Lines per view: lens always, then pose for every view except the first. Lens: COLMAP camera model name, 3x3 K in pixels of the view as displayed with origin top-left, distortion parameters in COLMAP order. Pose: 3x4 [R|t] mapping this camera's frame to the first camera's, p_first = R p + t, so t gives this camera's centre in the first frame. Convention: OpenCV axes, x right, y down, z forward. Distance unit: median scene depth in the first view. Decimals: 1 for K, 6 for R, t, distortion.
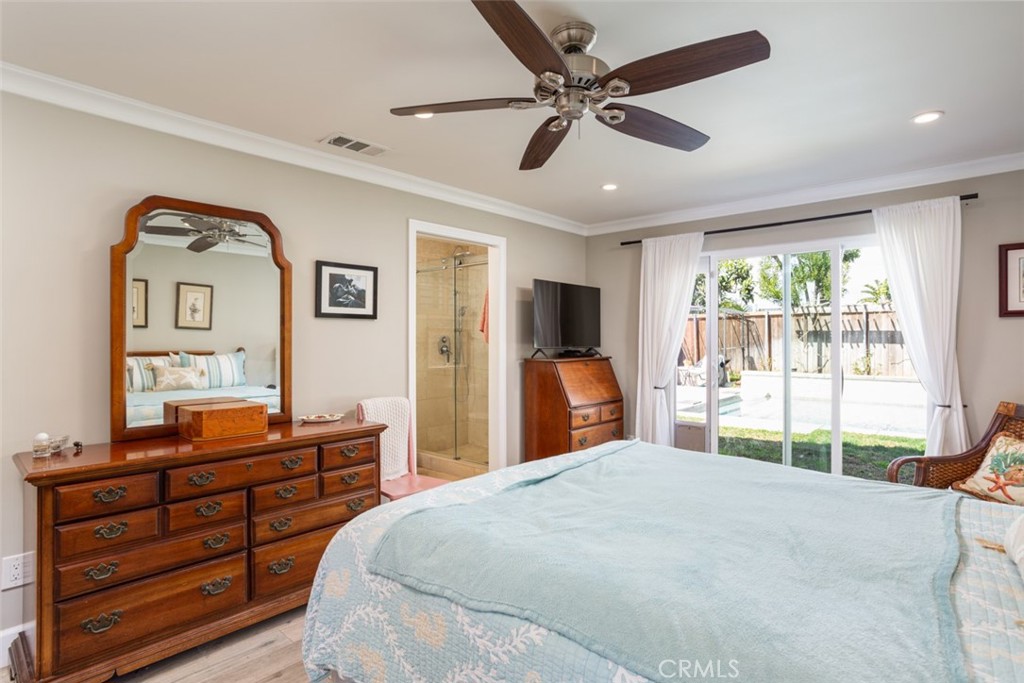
lens RADIAL K [[518.7, 0, 512.0], [0, 518.7, 341.5], [0, 0, 1]] dist [-0.029974, 0.000099]
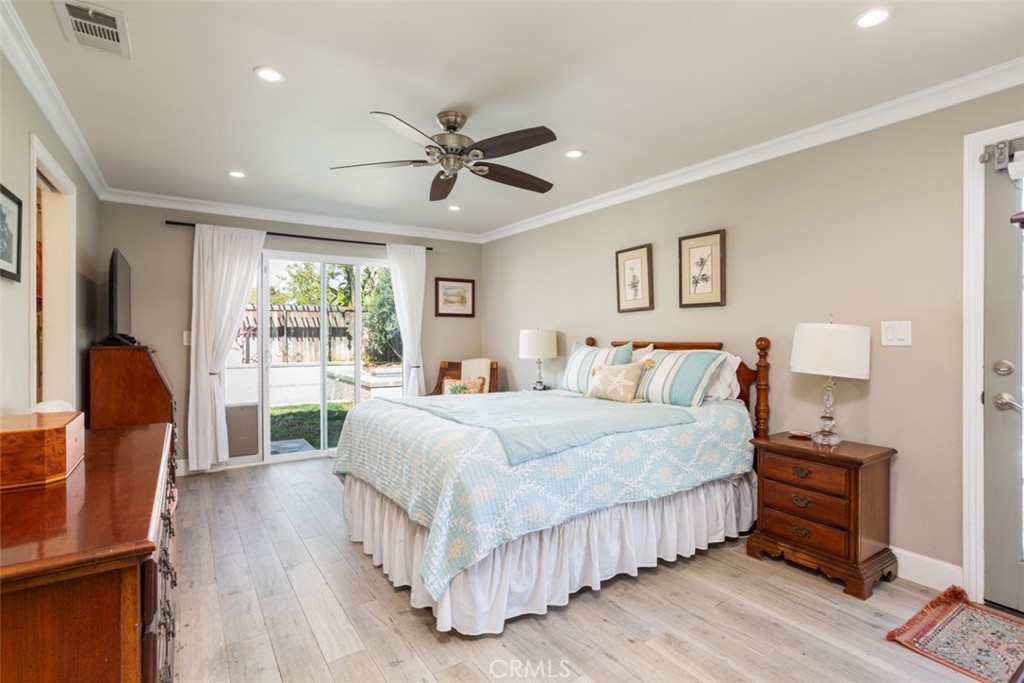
lens RADIAL K [[492.4, 0, 512.0], [0, 492.4, 341.5], [0, 0, 1]] dist [-0.001862, -0.000353]
pose [[0.254620, -0.010540, 0.966984, -0.634567], [0.006062, 0.999938, 0.009303, 0.025890], [-0.967022, 0.003493, 0.254668, 0.239047]]
